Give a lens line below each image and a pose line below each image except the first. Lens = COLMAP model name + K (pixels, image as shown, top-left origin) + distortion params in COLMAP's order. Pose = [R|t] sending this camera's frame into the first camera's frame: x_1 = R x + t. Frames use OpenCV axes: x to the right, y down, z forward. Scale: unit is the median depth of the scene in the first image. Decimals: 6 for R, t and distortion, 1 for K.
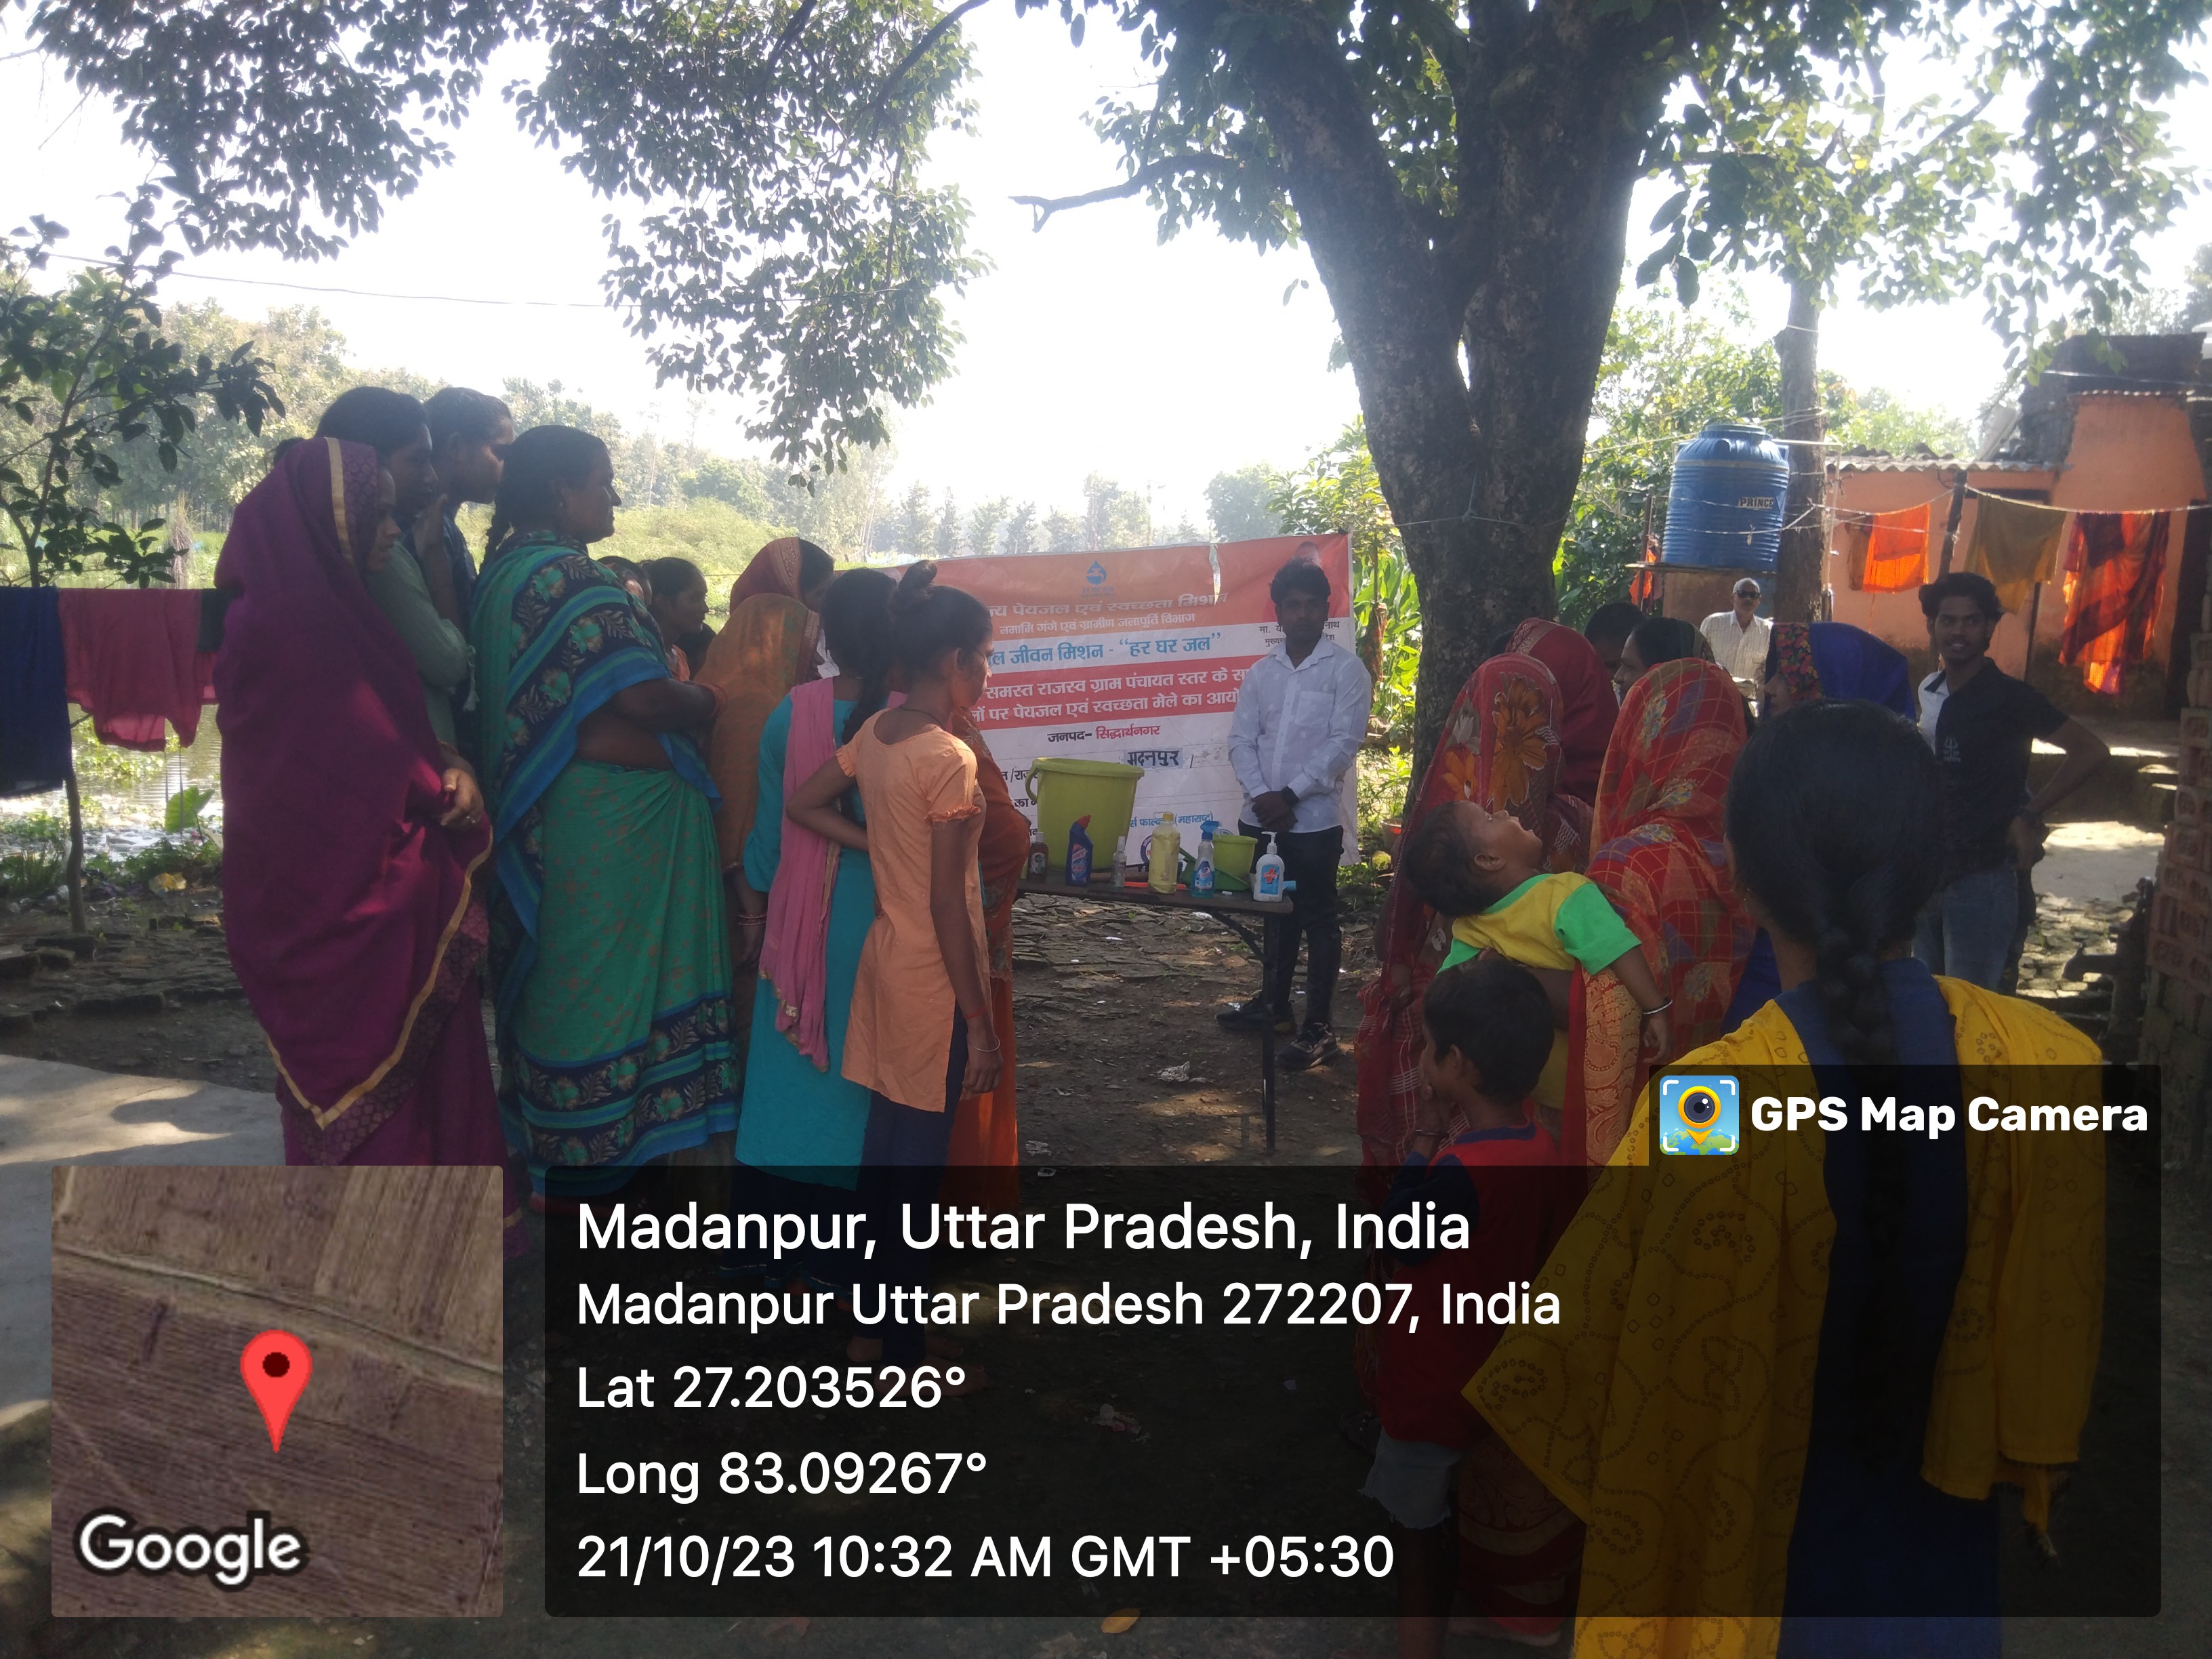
lens RADIAL K [[1845.7, 0, 1087.4], [0, 1845.7, 844.8], [0, 0, 1]] dist [-0.013925, -0.005453]
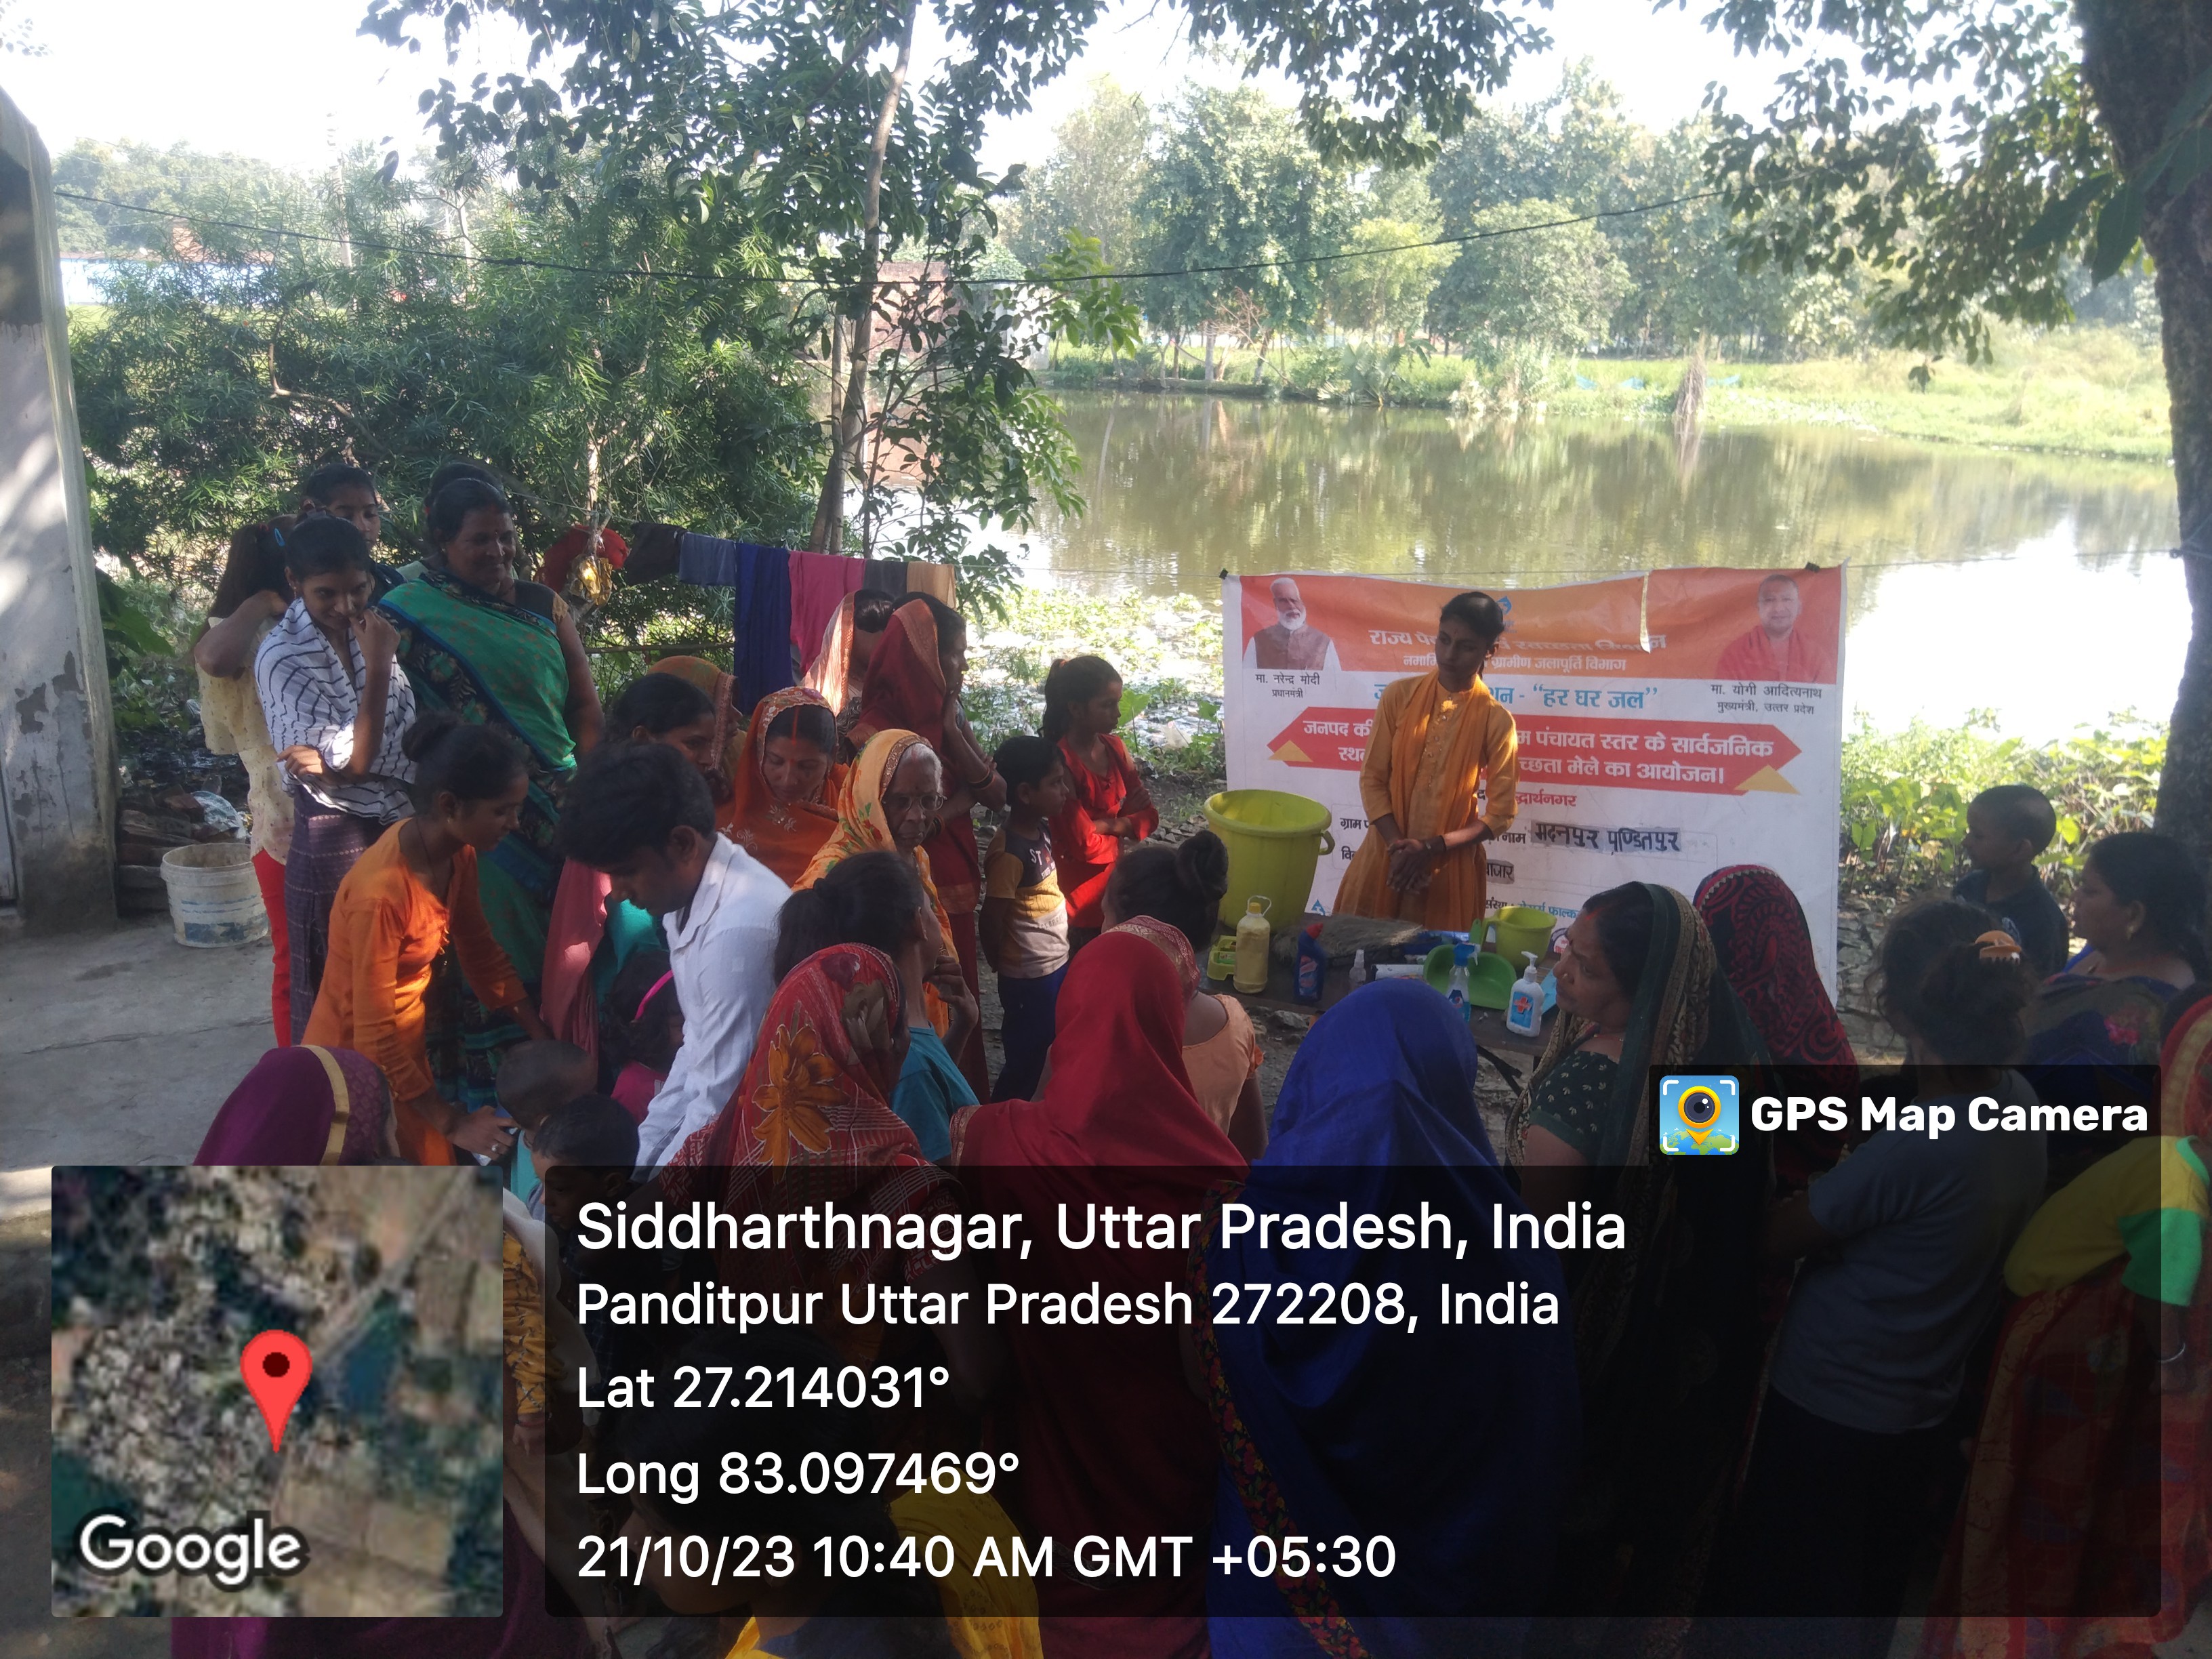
lens RADIAL K [[1850.4, 0, 1089.3], [0, 1850.4, 837.4], [0, 0, 1]] dist [-0.014453, -0.005885]
pose [[0.679529, 0.171481, -0.713327, 0.240594], [-0.104179, 0.985001, 0.137547, -0.069706], [0.726215, -0.019153, 0.687201, 0.150227]]
